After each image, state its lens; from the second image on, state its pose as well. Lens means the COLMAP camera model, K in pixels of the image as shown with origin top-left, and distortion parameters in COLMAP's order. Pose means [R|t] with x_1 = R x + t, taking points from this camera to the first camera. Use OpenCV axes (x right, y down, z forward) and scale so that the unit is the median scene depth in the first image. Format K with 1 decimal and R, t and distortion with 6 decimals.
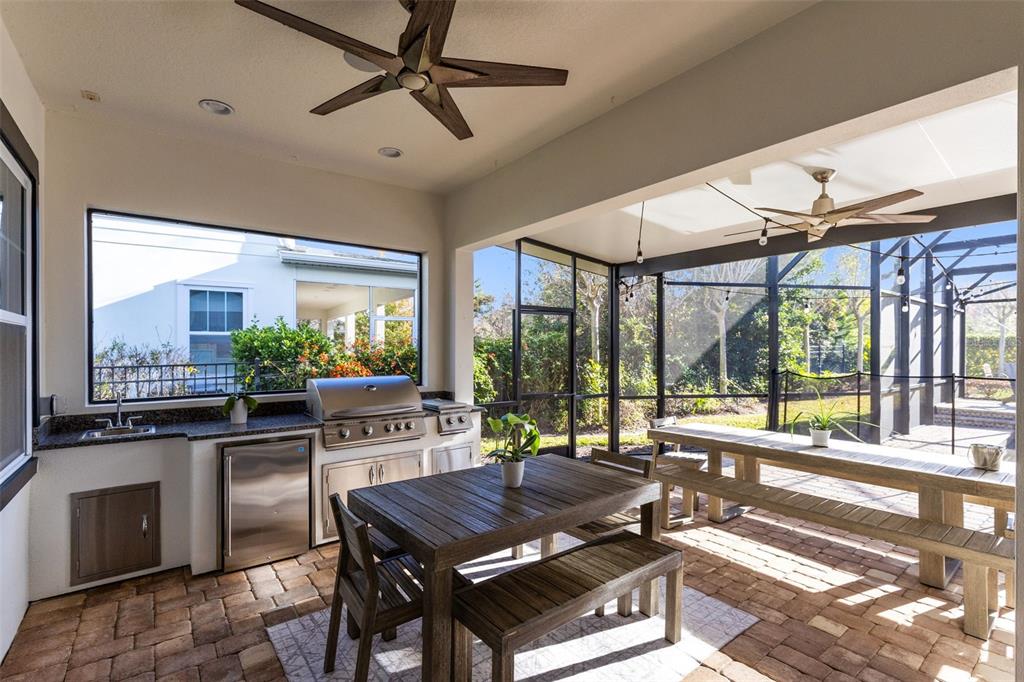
lens RADIAL K [[466.7, 0, 512.0], [0, 466.7, 341.0], [0, 0, 1]] dist [-0.011957, -0.000001]
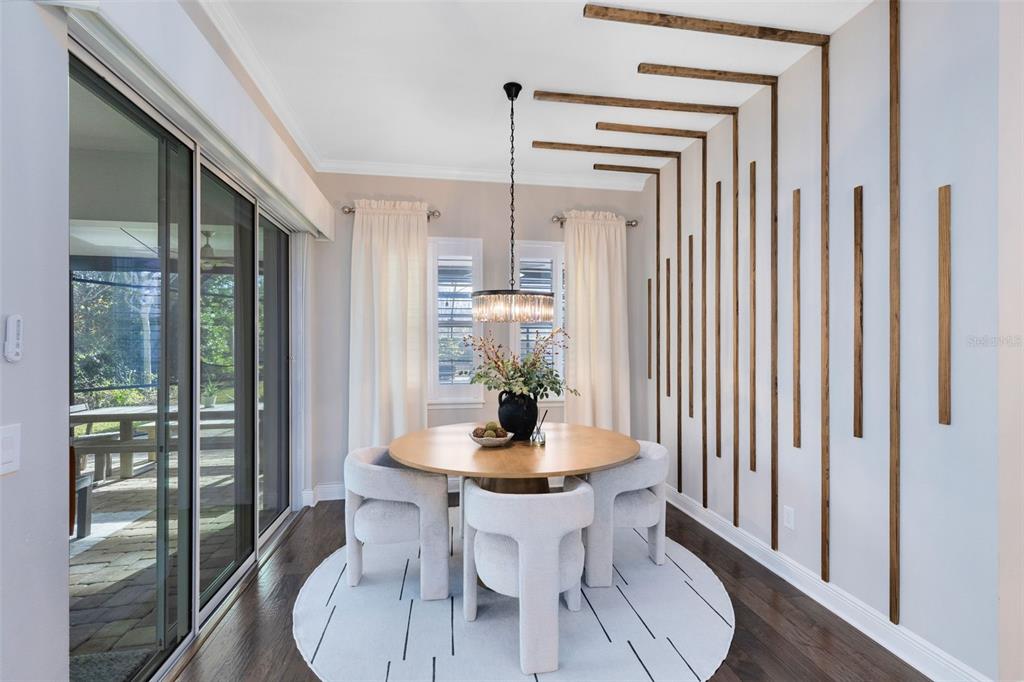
lens RADIAL K [[466.7, 0, 512.0], [0, 466.7, 341.0], [0, 0, 1]] dist [-0.011957, -0.000001]
pose [[0.470950, 0.004493, 0.882148, -0.162872], [-0.009901, 0.999951, 0.000193, 0.001444], [-0.882104, -0.008825, 0.470971, -0.461962]]
